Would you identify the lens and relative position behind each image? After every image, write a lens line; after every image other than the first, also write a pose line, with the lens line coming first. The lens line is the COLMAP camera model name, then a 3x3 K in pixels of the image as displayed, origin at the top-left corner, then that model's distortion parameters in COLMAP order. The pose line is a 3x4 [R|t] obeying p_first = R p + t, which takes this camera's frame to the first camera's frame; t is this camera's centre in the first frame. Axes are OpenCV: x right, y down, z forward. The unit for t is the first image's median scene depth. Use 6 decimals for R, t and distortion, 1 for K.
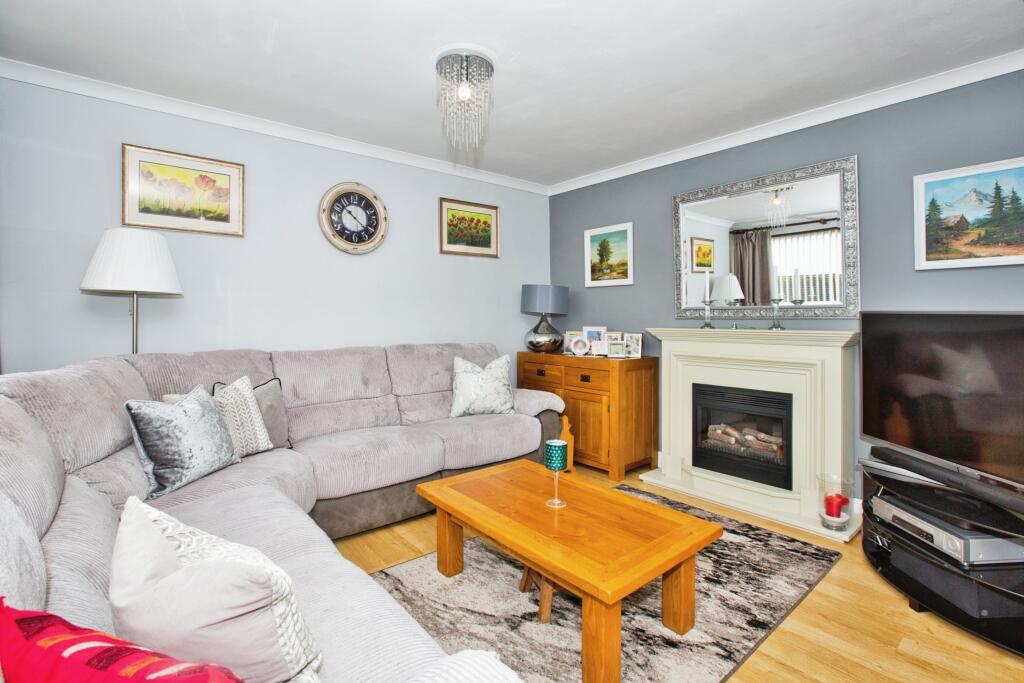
lens RADIAL K [[470.2, 0, 521.7], [0, 470.2, 314.1], [0, 0, 1]] dist [-0.034103, 0.001559]
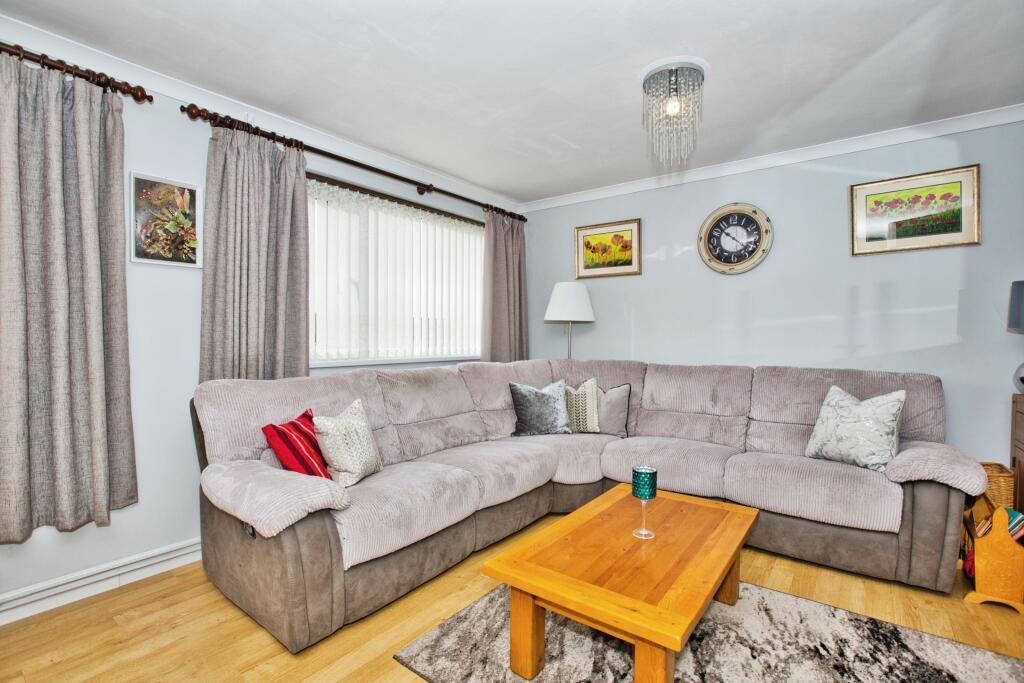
lens RADIAL K [[470.2, 0, 519.1], [0, 470.2, 346.8], [0, 0, 1]] dist [-0.034103, 0.001559]
pose [[0.235839, 0.018967, -0.971607, 0.525094], [0.001953, 0.999798, 0.019992, 0.008033], [0.971790, -0.006613, 0.235754, 0.314482]]
